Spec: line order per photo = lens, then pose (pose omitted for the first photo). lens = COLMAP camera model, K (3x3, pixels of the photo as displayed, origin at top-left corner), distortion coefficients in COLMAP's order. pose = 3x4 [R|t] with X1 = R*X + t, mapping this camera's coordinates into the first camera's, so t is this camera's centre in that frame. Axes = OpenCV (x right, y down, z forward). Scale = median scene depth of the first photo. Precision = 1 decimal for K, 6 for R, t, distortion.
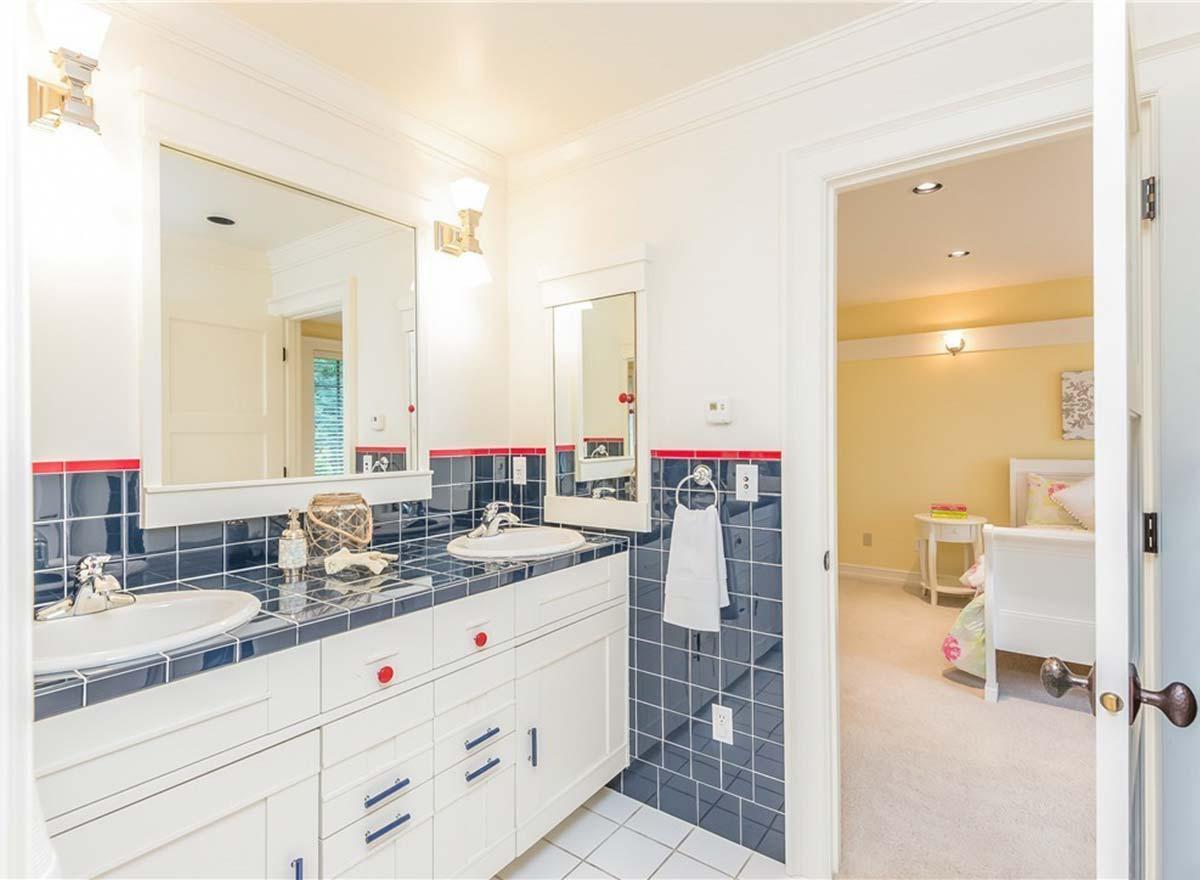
lens RADIAL K [[592.0, 0, 594.0], [0, 592.0, 436.4], [0, 0, 1]] dist [-0.004427, -0.001300]
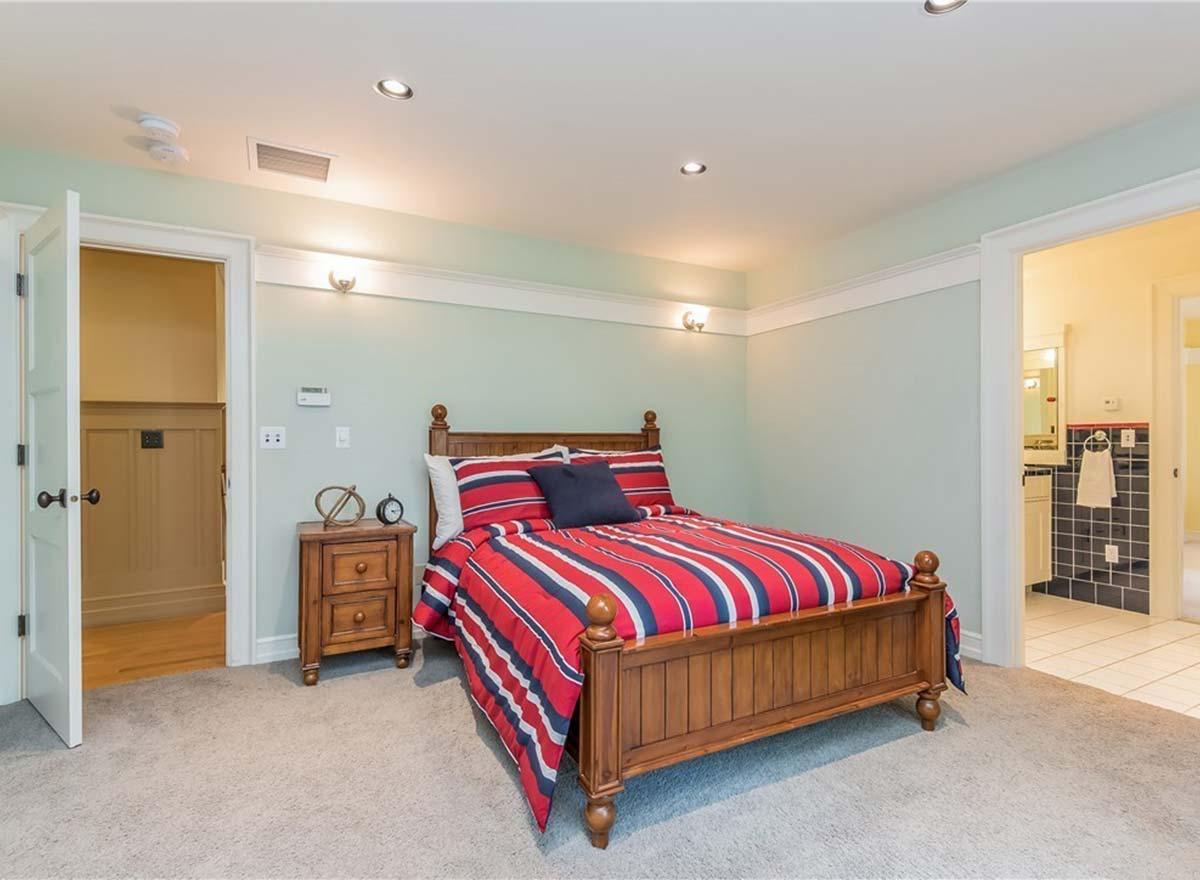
lens RADIAL K [[592.0, 0, 604.8], [0, 592.0, 441.0], [0, 0, 1]] dist [-0.004427, -0.001300]
pose [[0.904460, 0.011394, -0.426406, -0.516766], [-0.010056, 0.999935, 0.005390, 0.092572], [0.426440, -0.000587, 0.904516, -1.640339]]
